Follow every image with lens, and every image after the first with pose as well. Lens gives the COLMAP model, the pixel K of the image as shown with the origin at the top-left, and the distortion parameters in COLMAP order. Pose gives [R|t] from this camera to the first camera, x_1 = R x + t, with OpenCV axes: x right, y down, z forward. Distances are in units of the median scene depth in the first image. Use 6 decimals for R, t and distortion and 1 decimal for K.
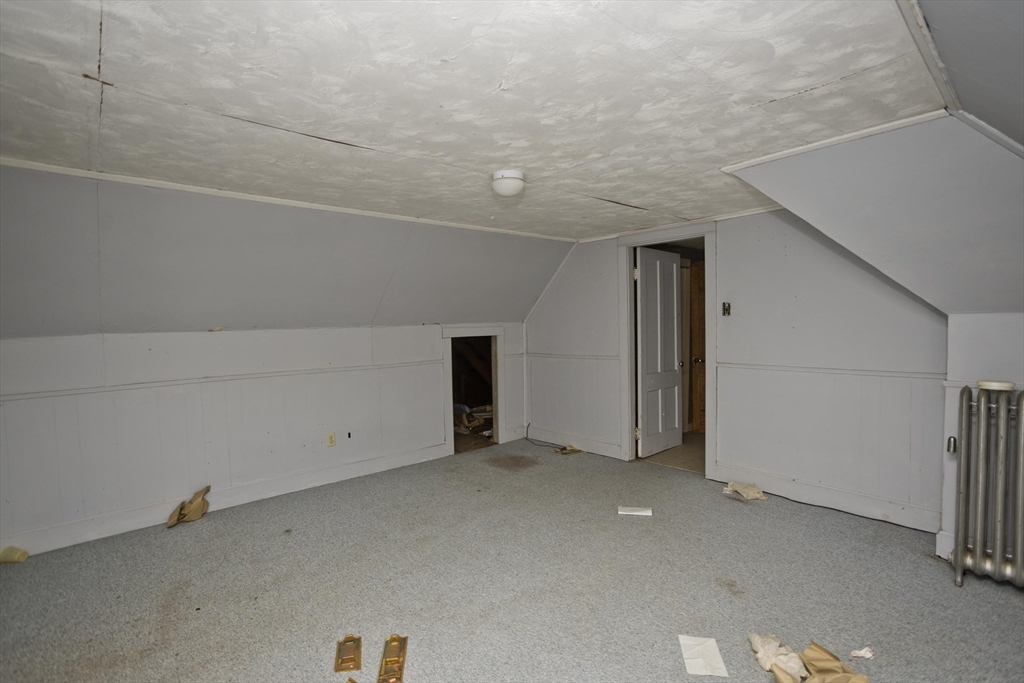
lens RADIAL K [[485.3, 0, 514.3], [0, 485.3, 342.6], [0, 0, 1]] dist [-0.026415, 0.005336]
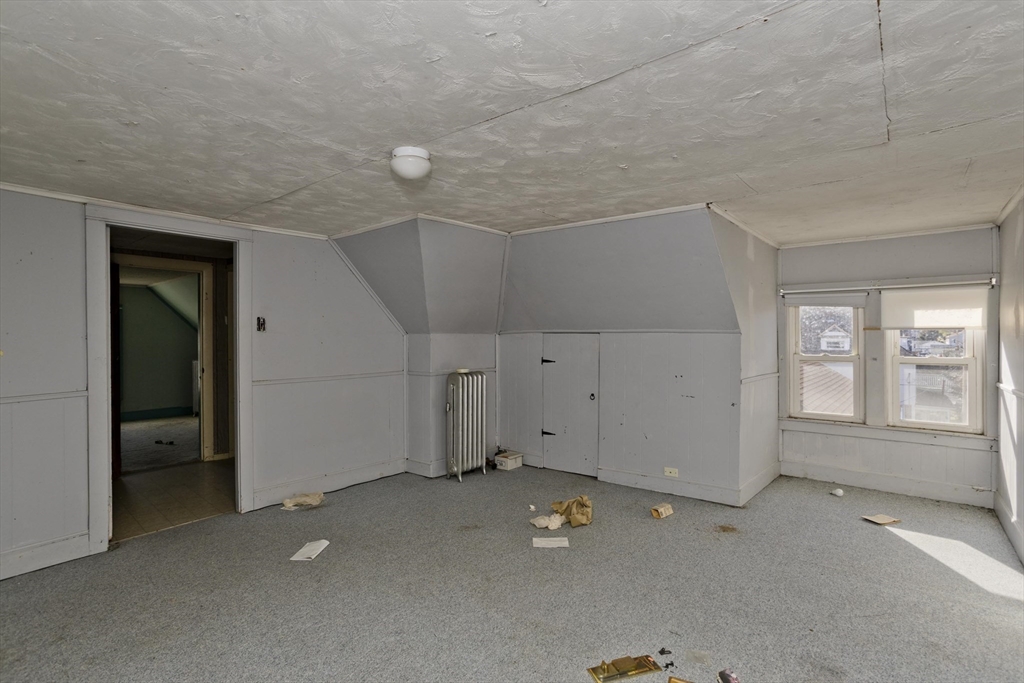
lens RADIAL K [[485.3, 0, 514.1], [0, 485.3, 339.4], [0, 0, 1]] dist [-0.026415, 0.005336]
pose [[-0.150676, 0.016483, 0.988446, -0.660266], [0.050049, 0.998706, -0.009025, -0.006710], [-0.987315, 0.048111, -0.151306, 0.739731]]
